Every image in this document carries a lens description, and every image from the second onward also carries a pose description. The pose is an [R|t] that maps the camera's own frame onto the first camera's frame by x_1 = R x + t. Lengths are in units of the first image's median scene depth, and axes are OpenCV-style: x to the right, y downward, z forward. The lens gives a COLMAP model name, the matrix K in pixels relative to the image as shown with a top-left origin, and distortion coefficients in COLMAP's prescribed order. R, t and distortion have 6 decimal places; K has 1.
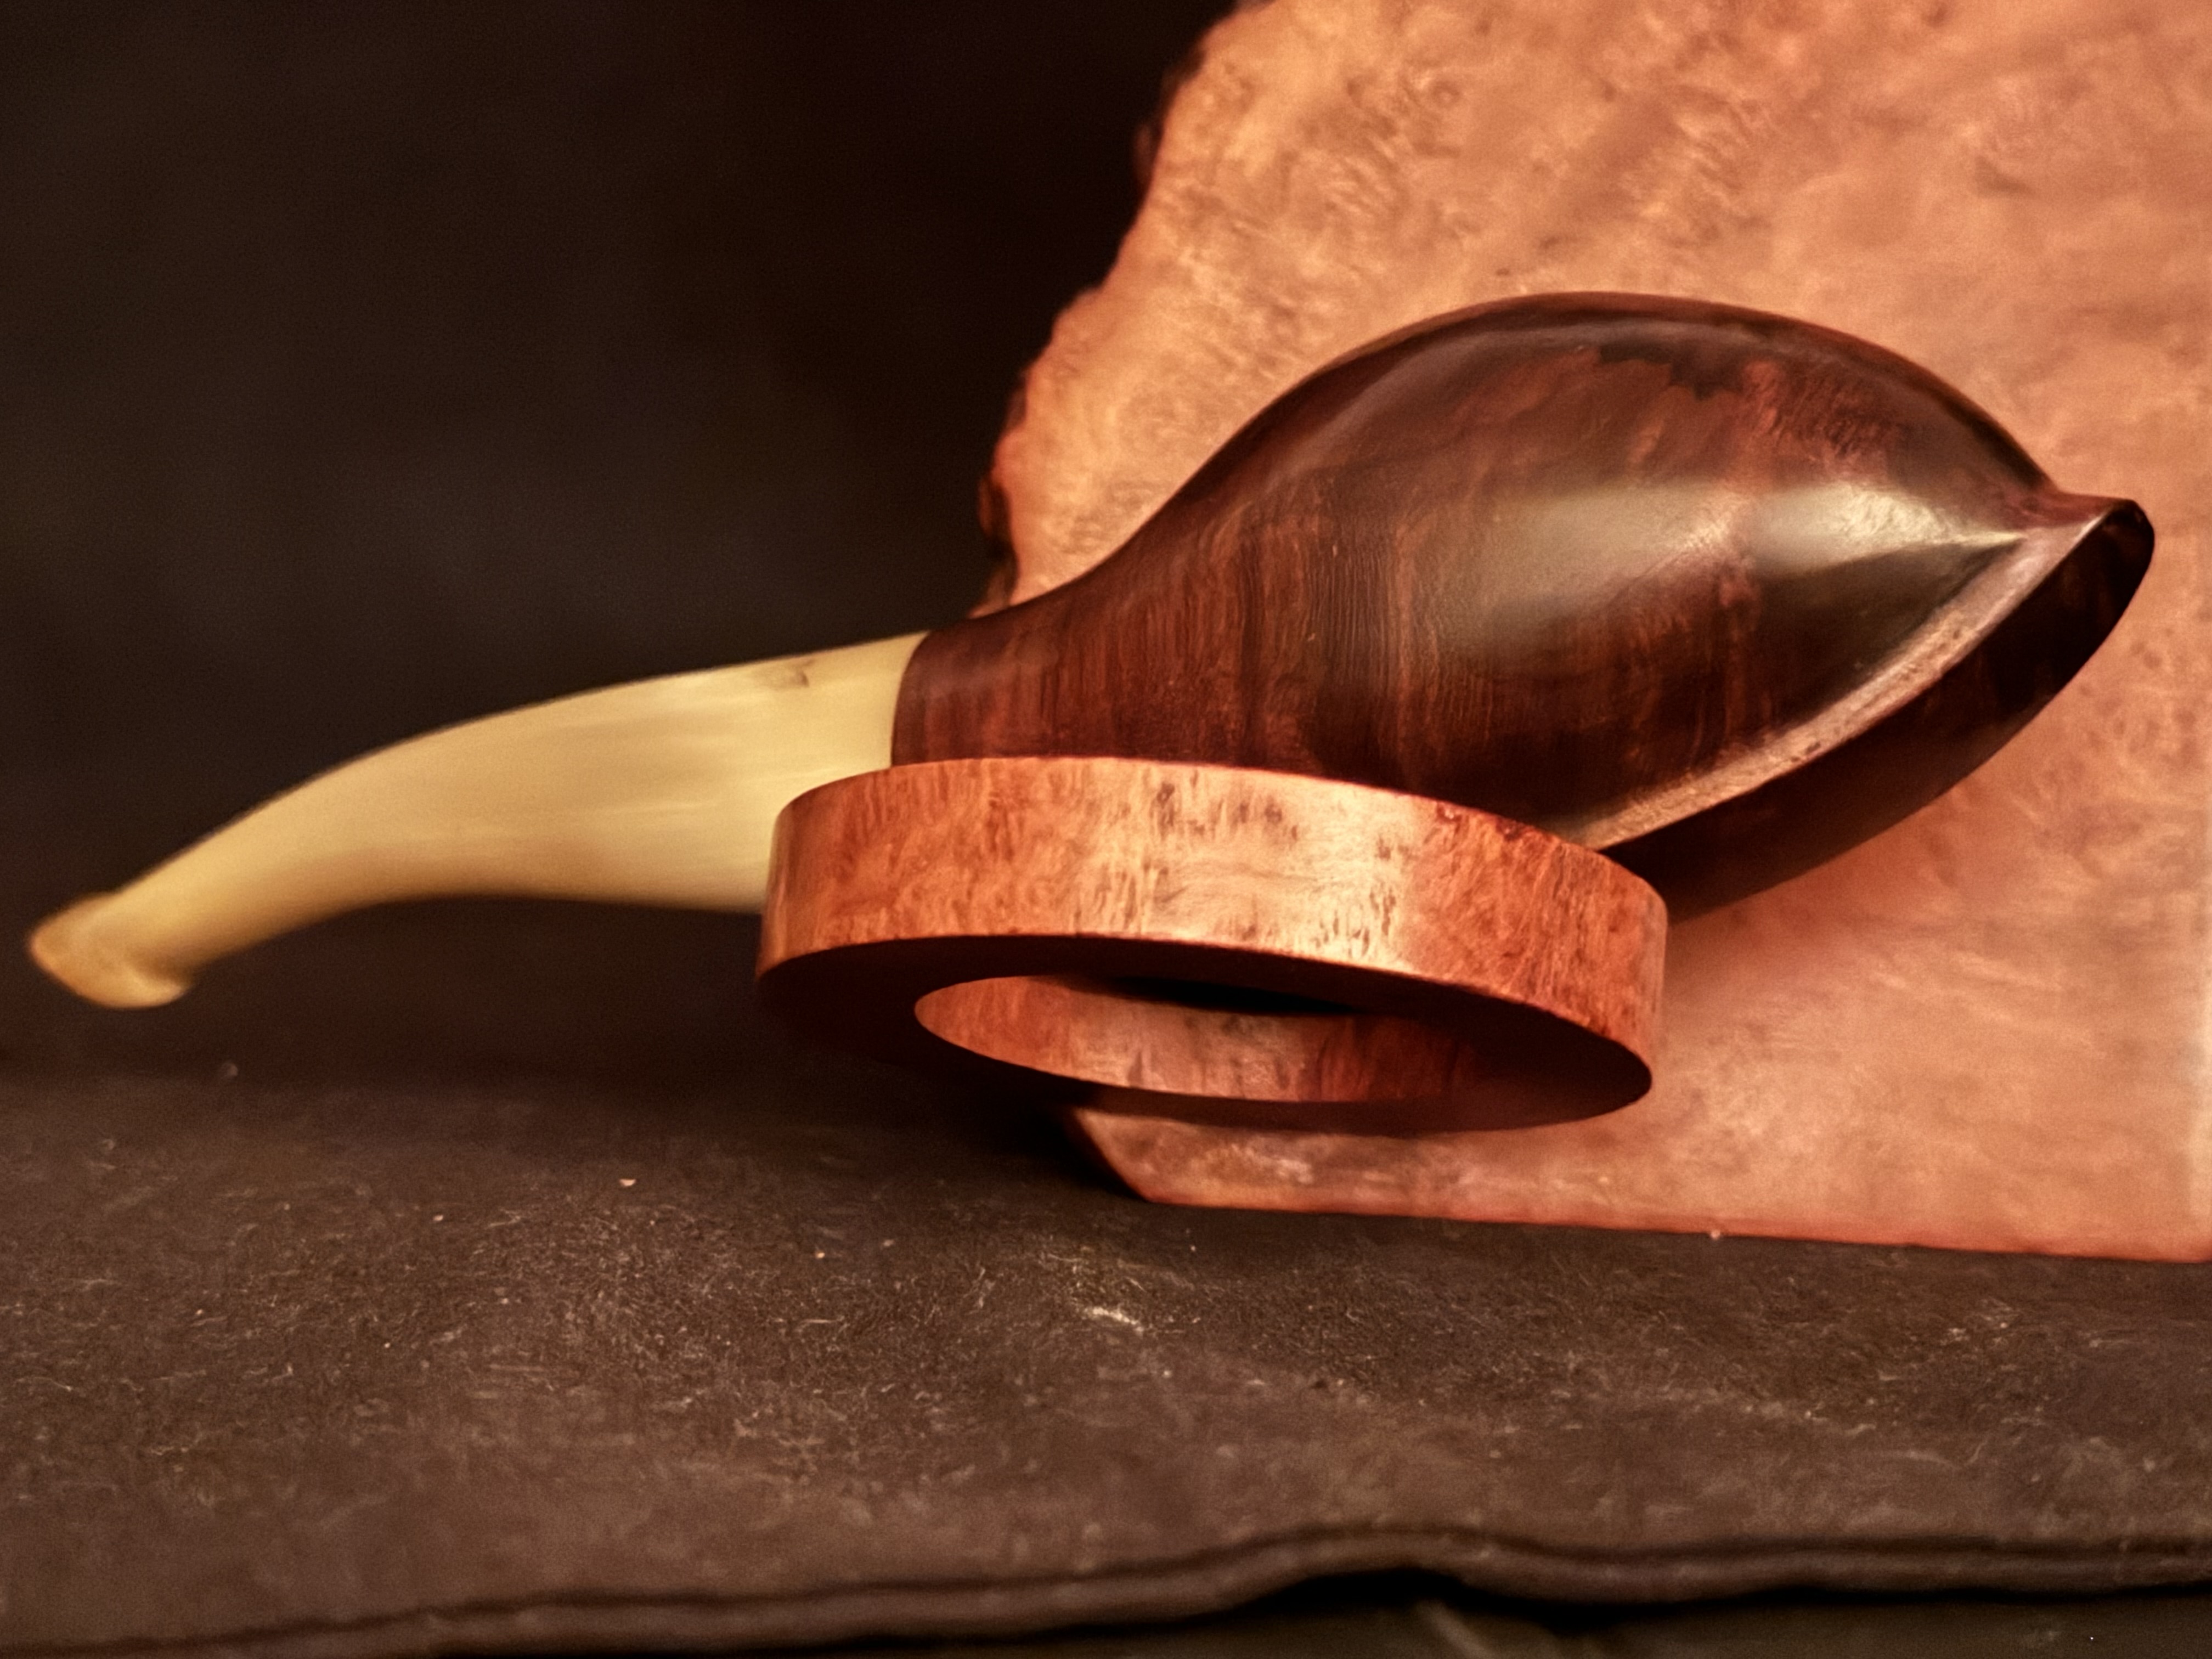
lens RADIAL K [[4831.3, 0, 1073.1], [0, 4831.3, 927.2], [0, 0, 1]] dist [0.066806, 0.000000]
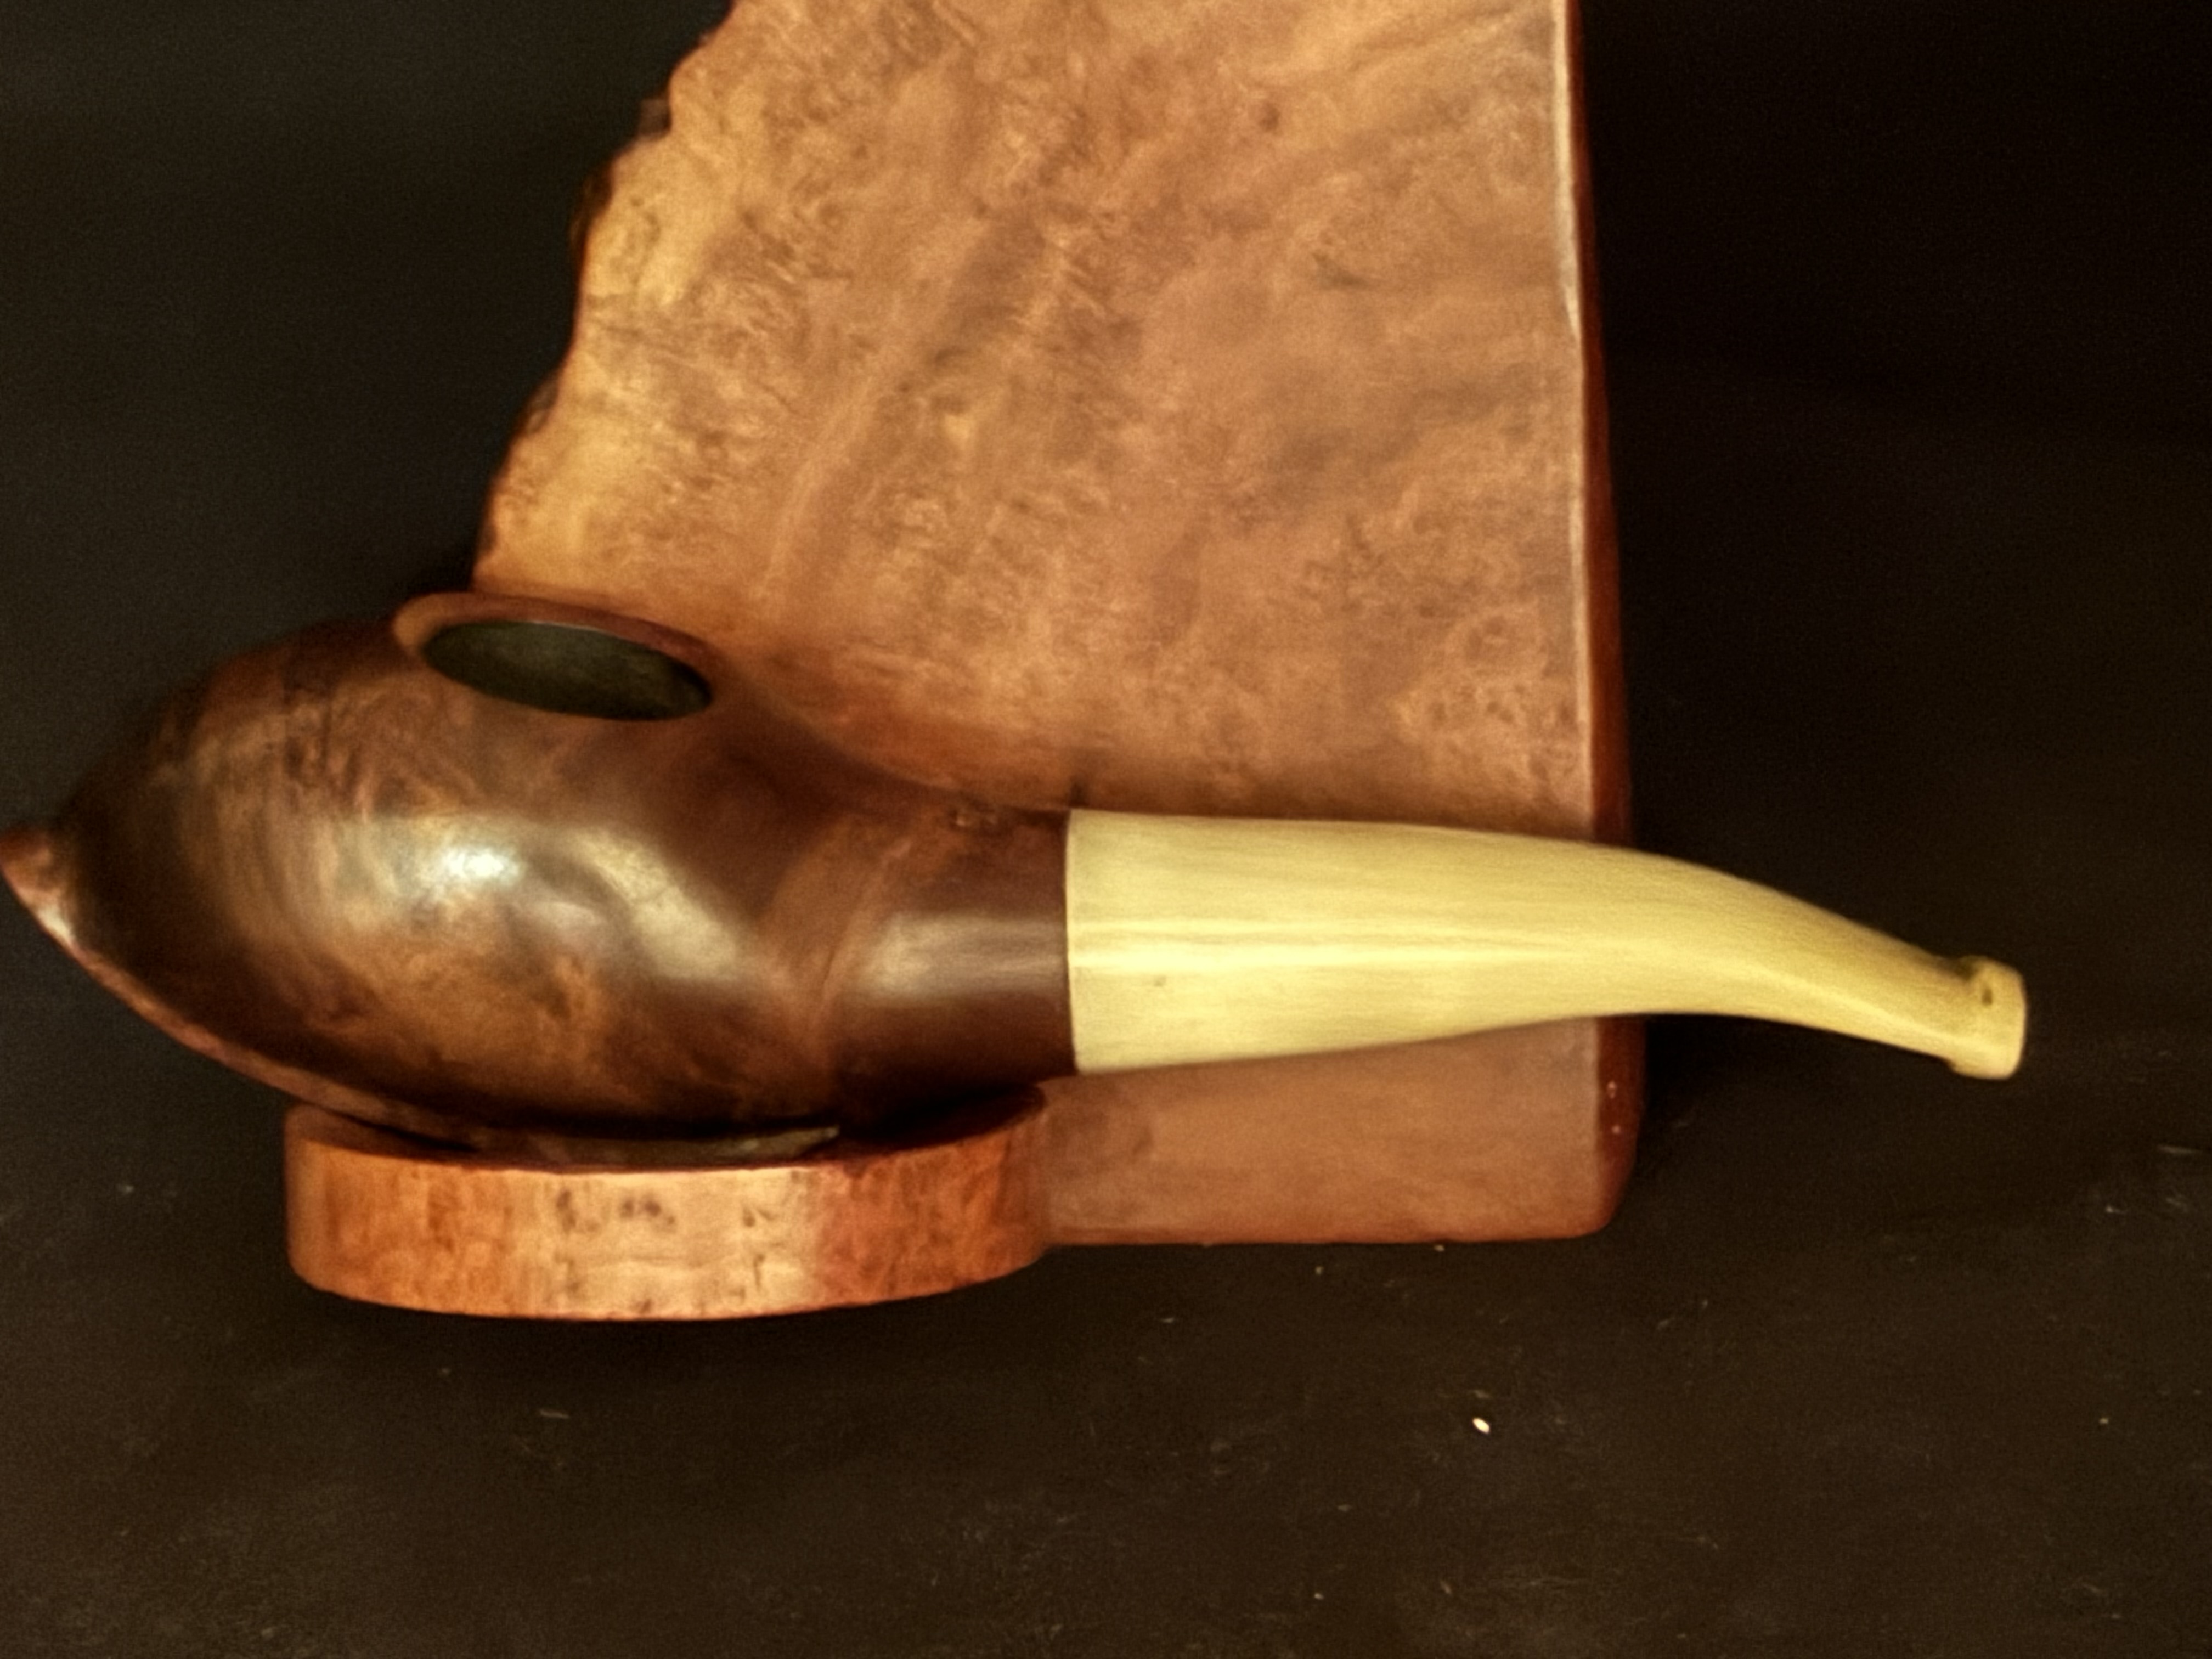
lens RADIAL K [[7860.3, 0, 1177.0], [0, 7860.3, 818.8], [0, 0, 1]] dist [0.056468, 0.000000]
pose [[0.991418, -0.103134, -0.080340, 0.290325], [0.124365, 0.933484, 0.336365, -0.650565], [0.040306, -0.343470, 0.938298, -0.707045]]
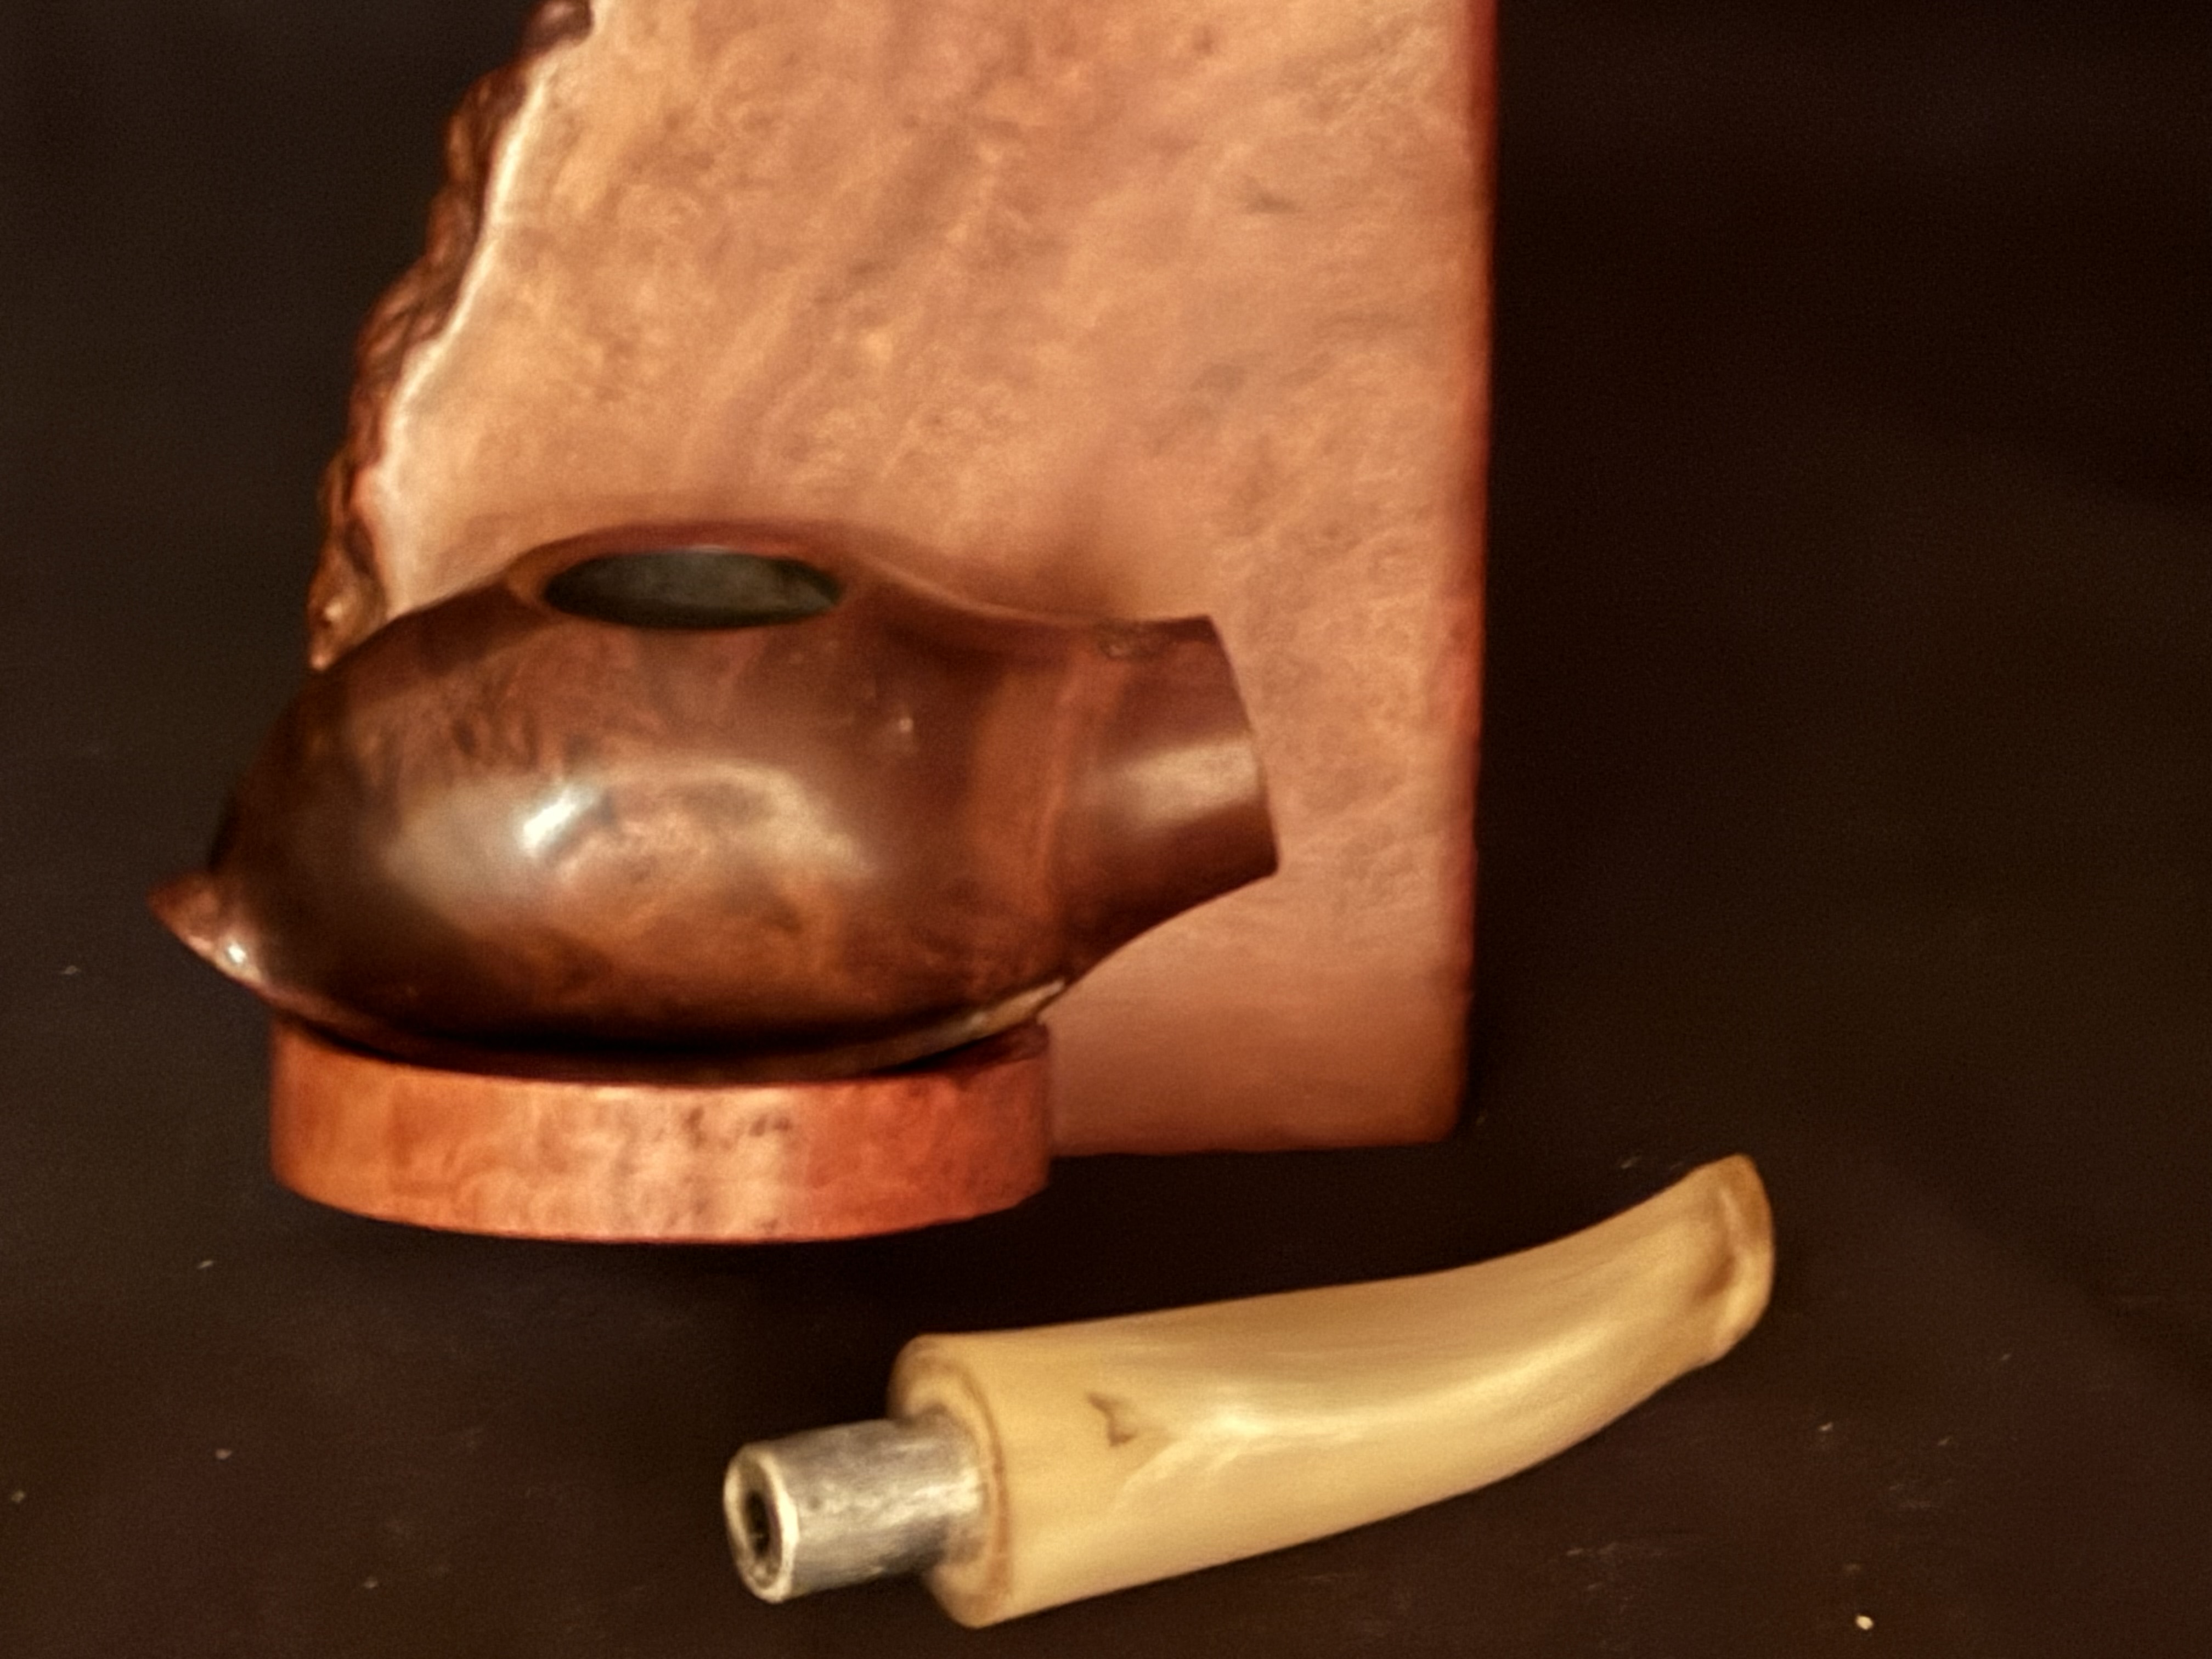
lens RADIAL K [[6554.4, 0, 1121.0], [0, 6554.4, 833.4], [0, 0, 1]] dist [0.179061, 0.000000]
pose [[0.961145, -0.103907, 0.255741, -0.241251], [0.005237, 0.933149, 0.359452, -0.567610], [-0.275994, -0.344146, 0.897436, -0.384589]]
